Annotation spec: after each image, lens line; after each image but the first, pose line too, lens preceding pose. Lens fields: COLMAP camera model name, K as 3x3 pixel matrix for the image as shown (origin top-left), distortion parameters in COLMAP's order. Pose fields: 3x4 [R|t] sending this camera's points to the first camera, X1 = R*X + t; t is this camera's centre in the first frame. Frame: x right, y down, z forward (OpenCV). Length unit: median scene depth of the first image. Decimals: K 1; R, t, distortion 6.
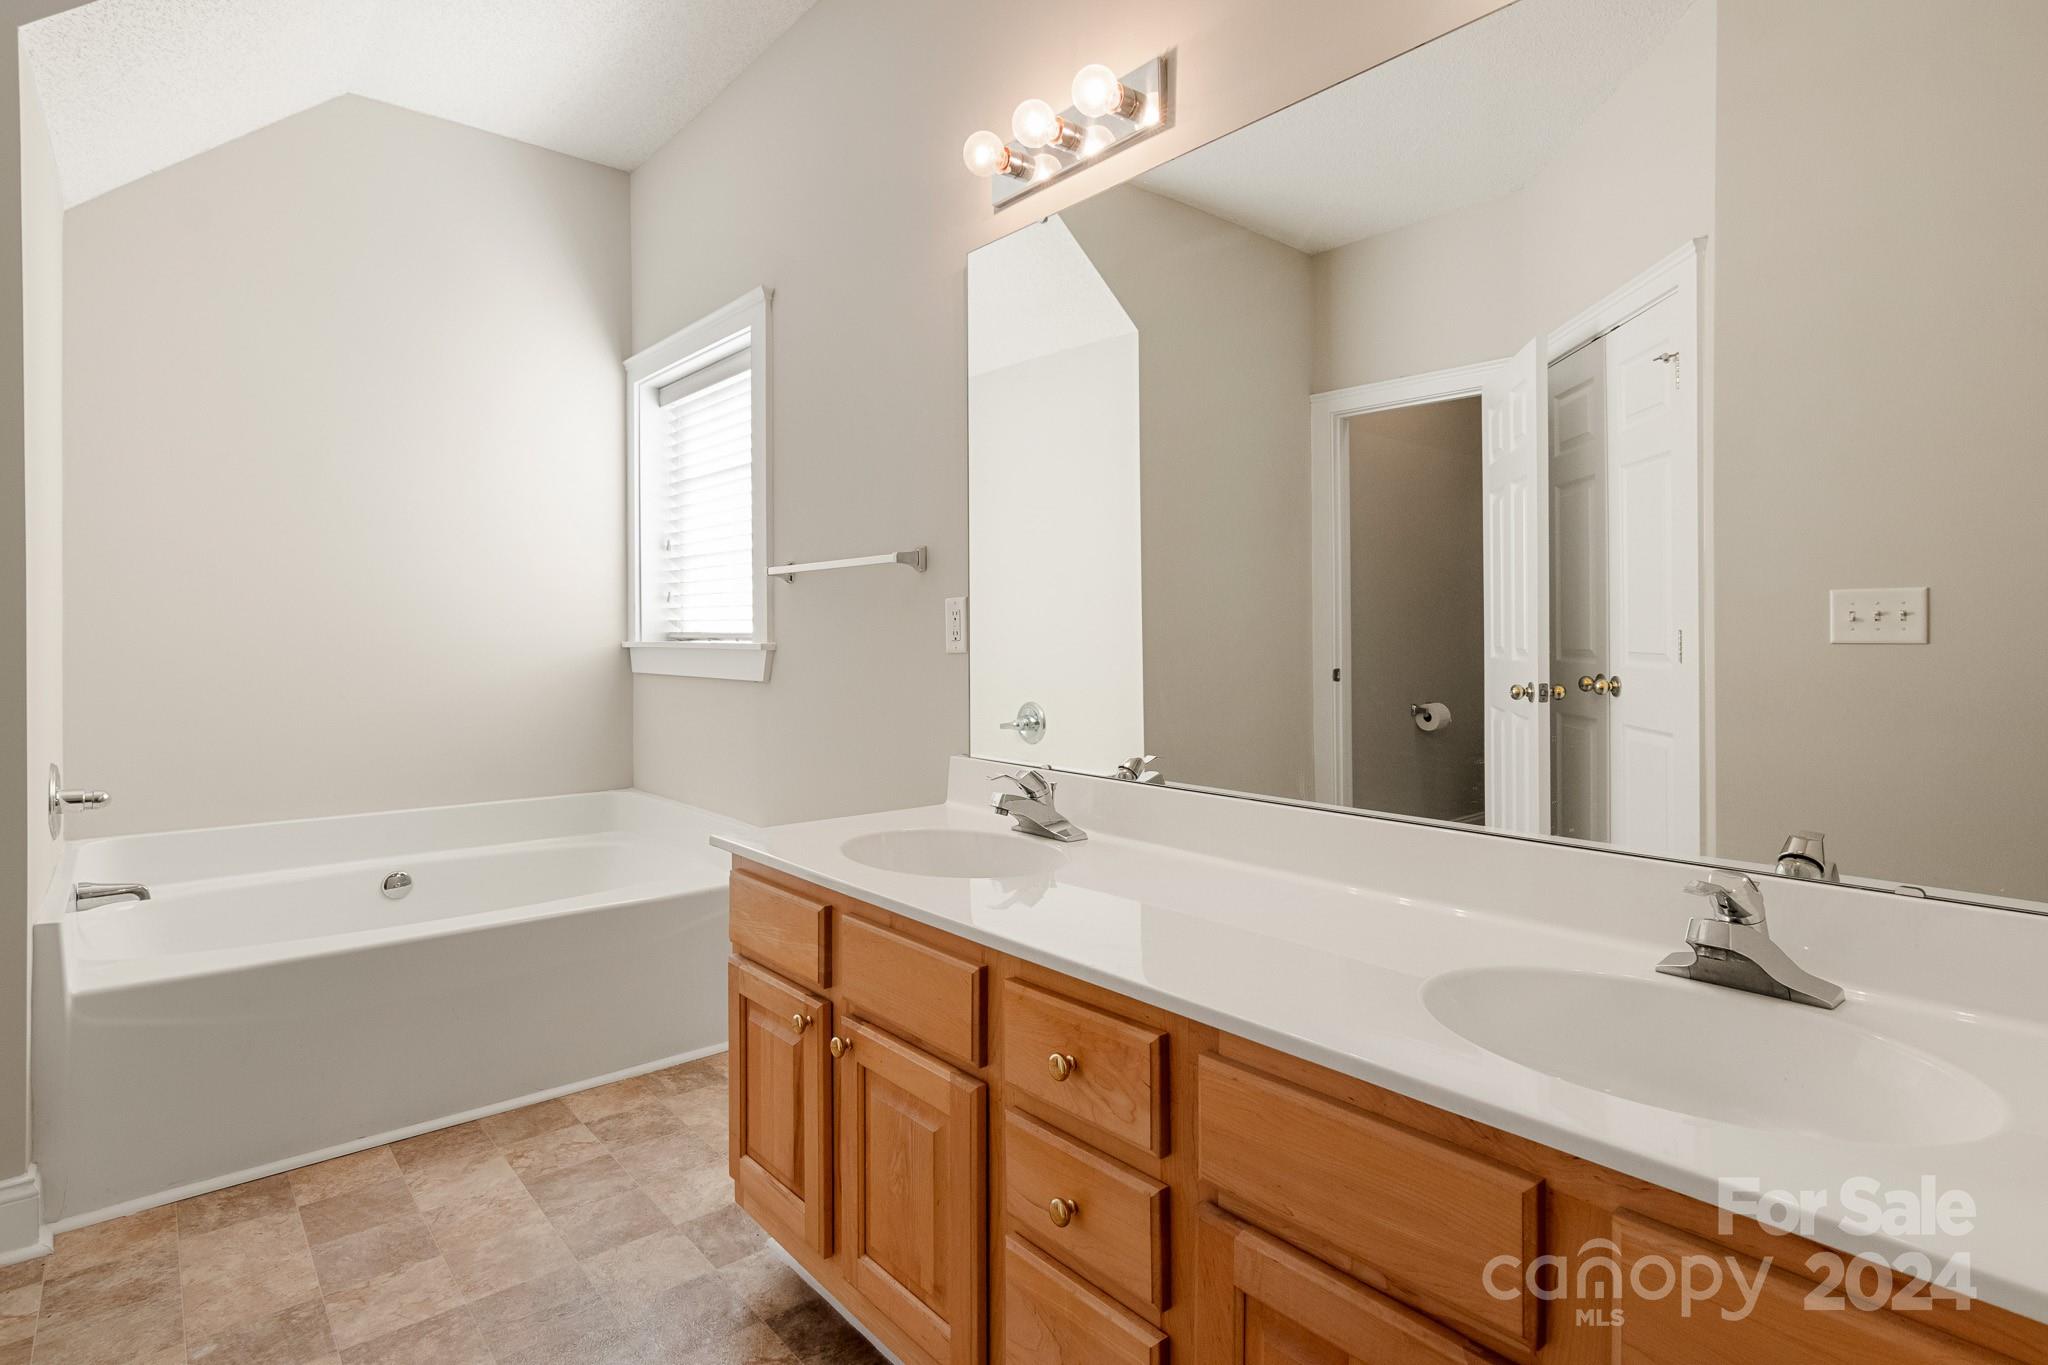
lens RADIAL K [[1042.3, 0, 1024.7], [0, 1042.3, 639.2], [0, 0, 1]] dist [-0.001095, -0.001650]
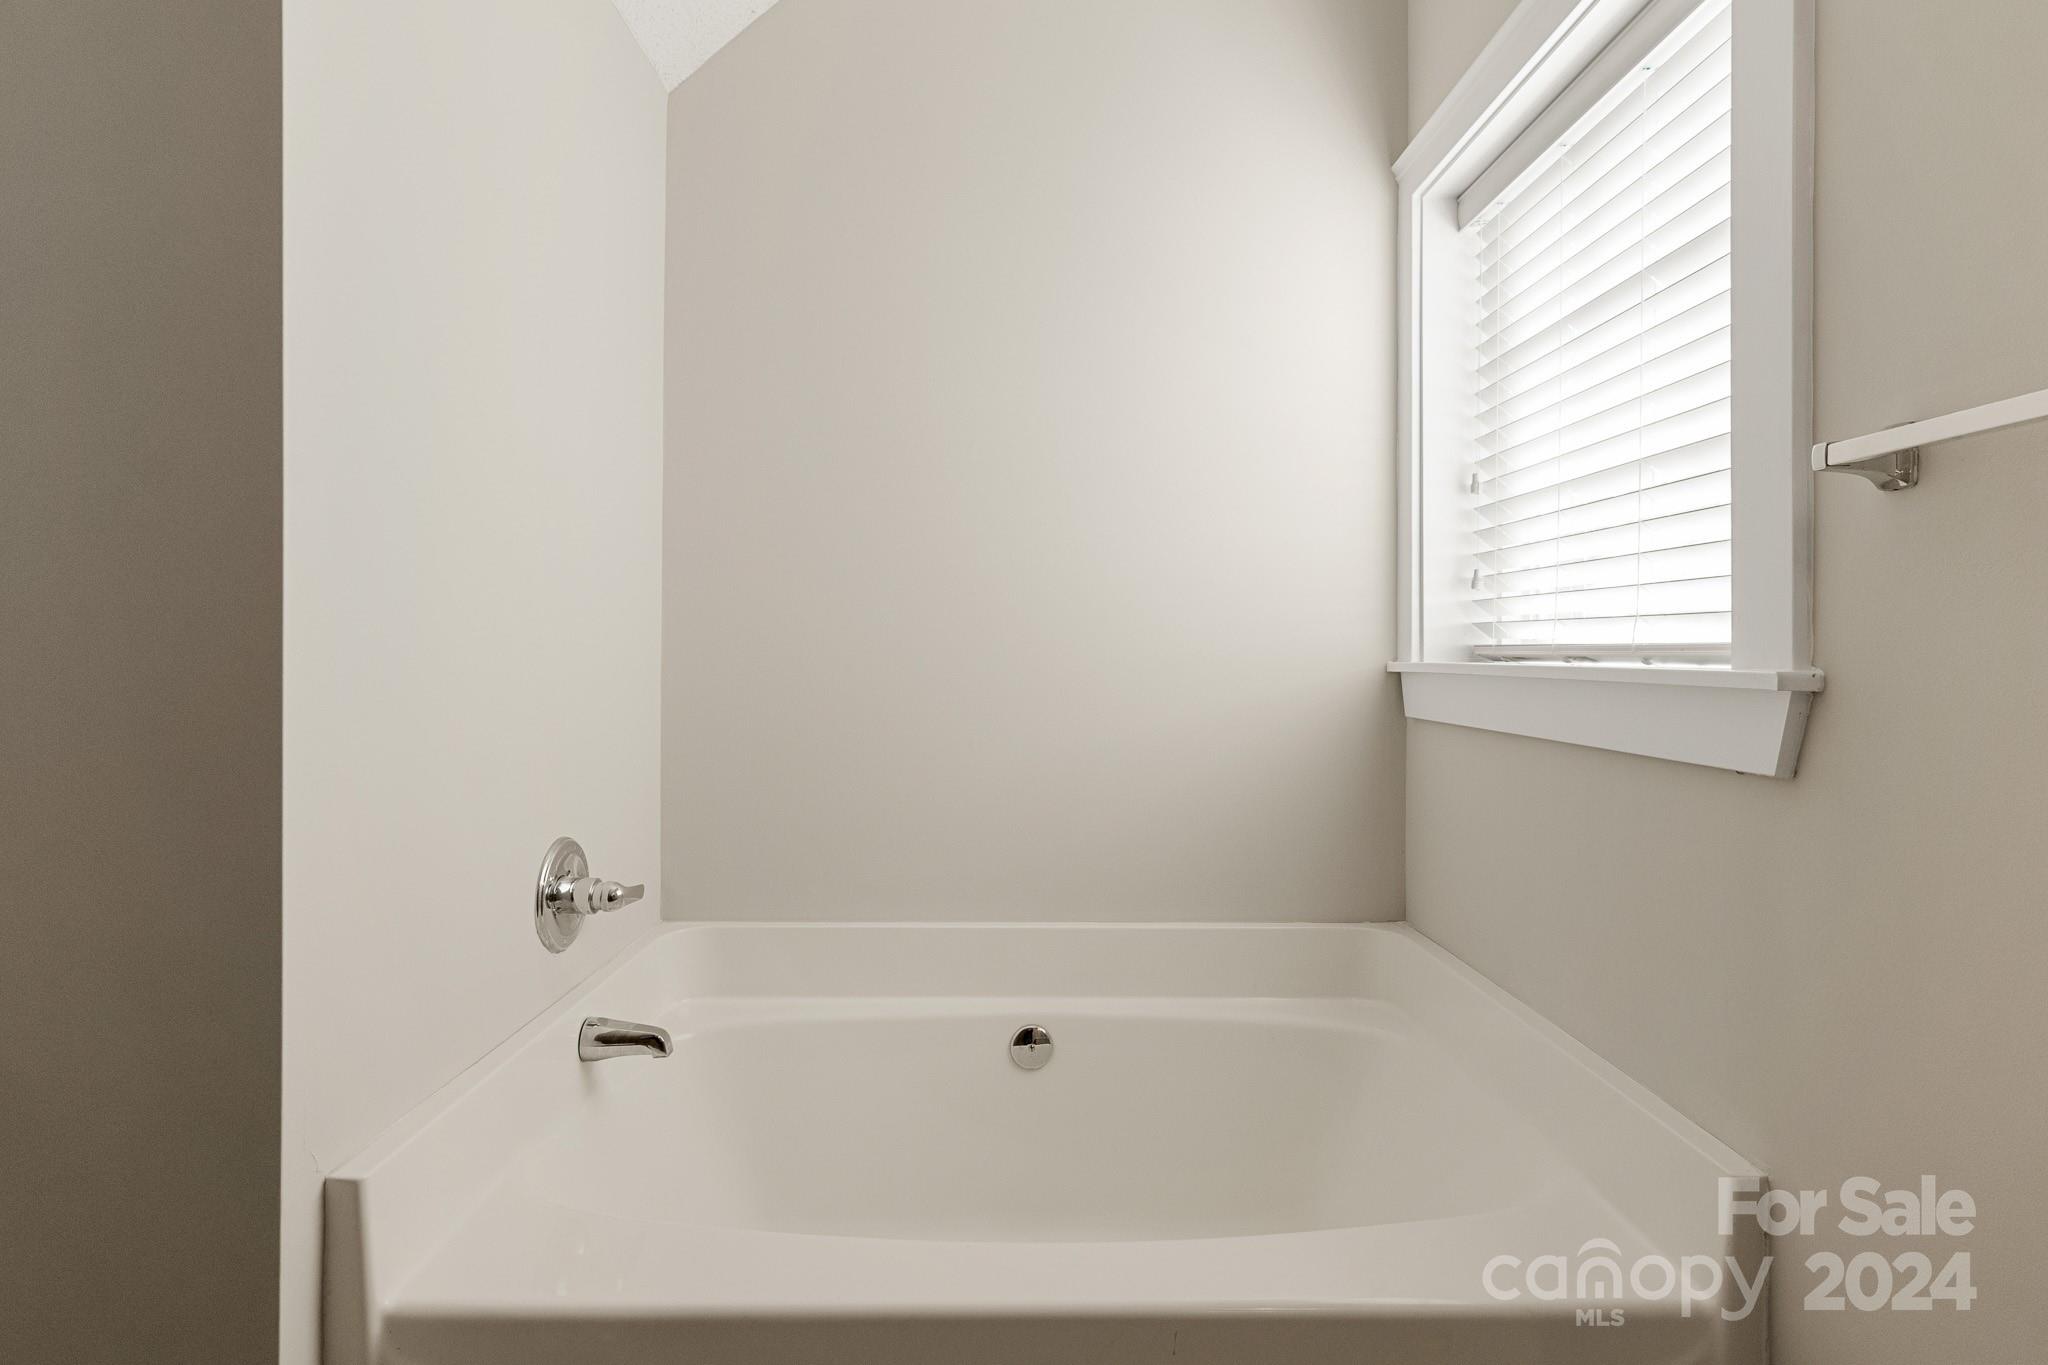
lens RADIAL K [[1042.3, 0, 1021.2], [0, 1042.3, 661.5], [0, 0, 1]] dist [-0.001095, -0.001650]
pose [[0.758499, 0.006519, -0.651641, -0.179384], [-0.004058, 0.999978, 0.005280, -0.000155], [0.651661, -0.001360, 0.758509, 0.469051]]
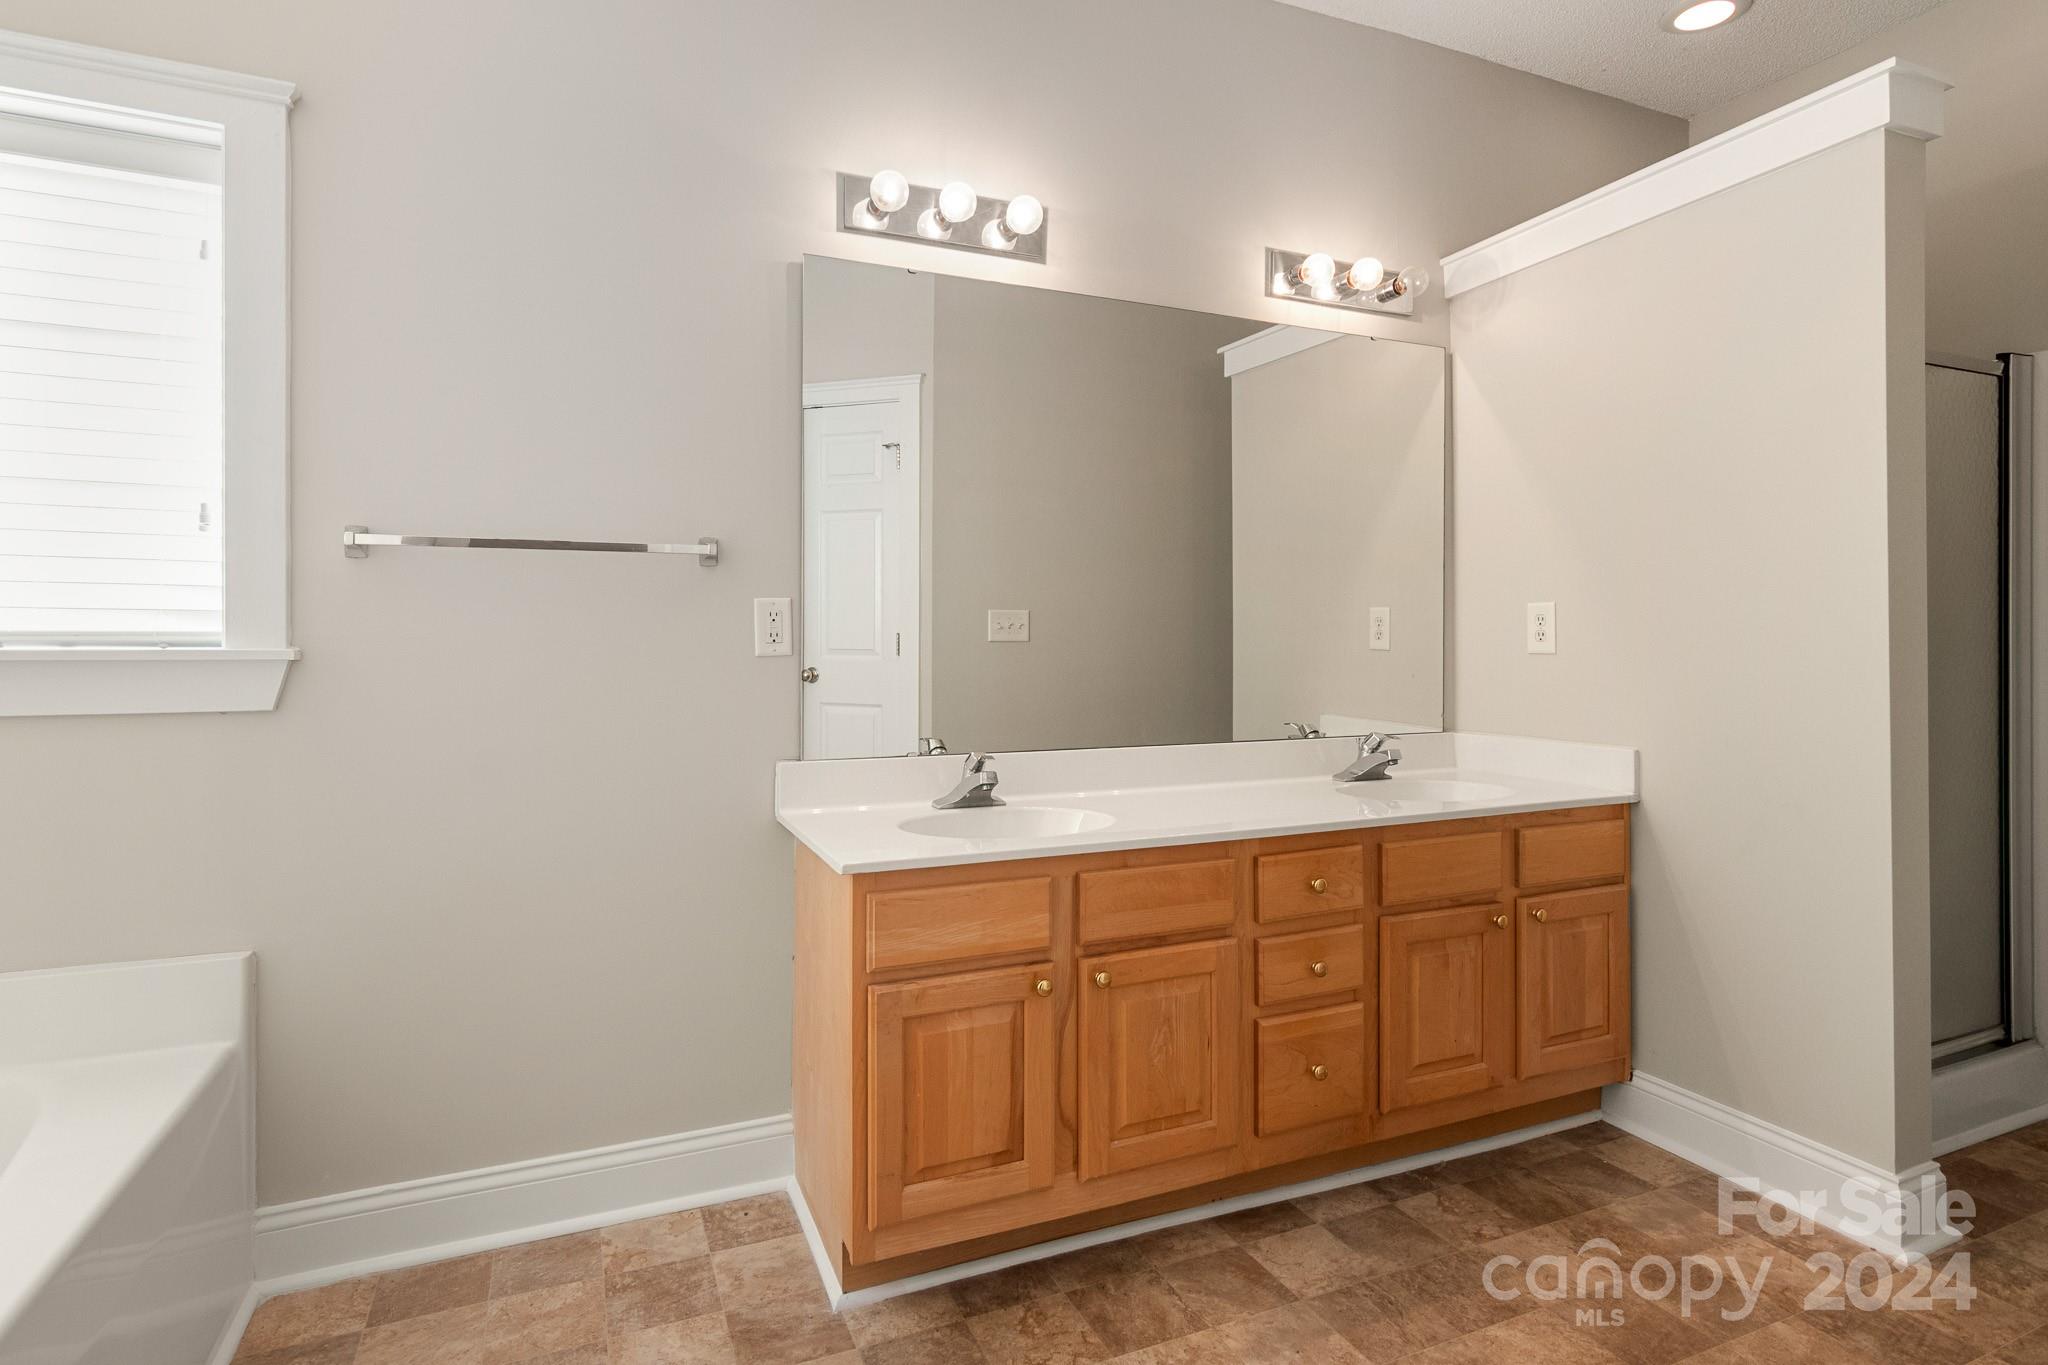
lens RADIAL K [[1042.3, 0, 1041.9], [0, 1042.3, 628.2], [0, 0, 1]] dist [-0.001095, -0.001650]
pose [[0.290984, 0.008618, 0.956689, -0.596170], [0.002065, 0.999951, -0.009636, -0.001491], [-0.956726, 0.004779, 0.290952, 0.314936]]
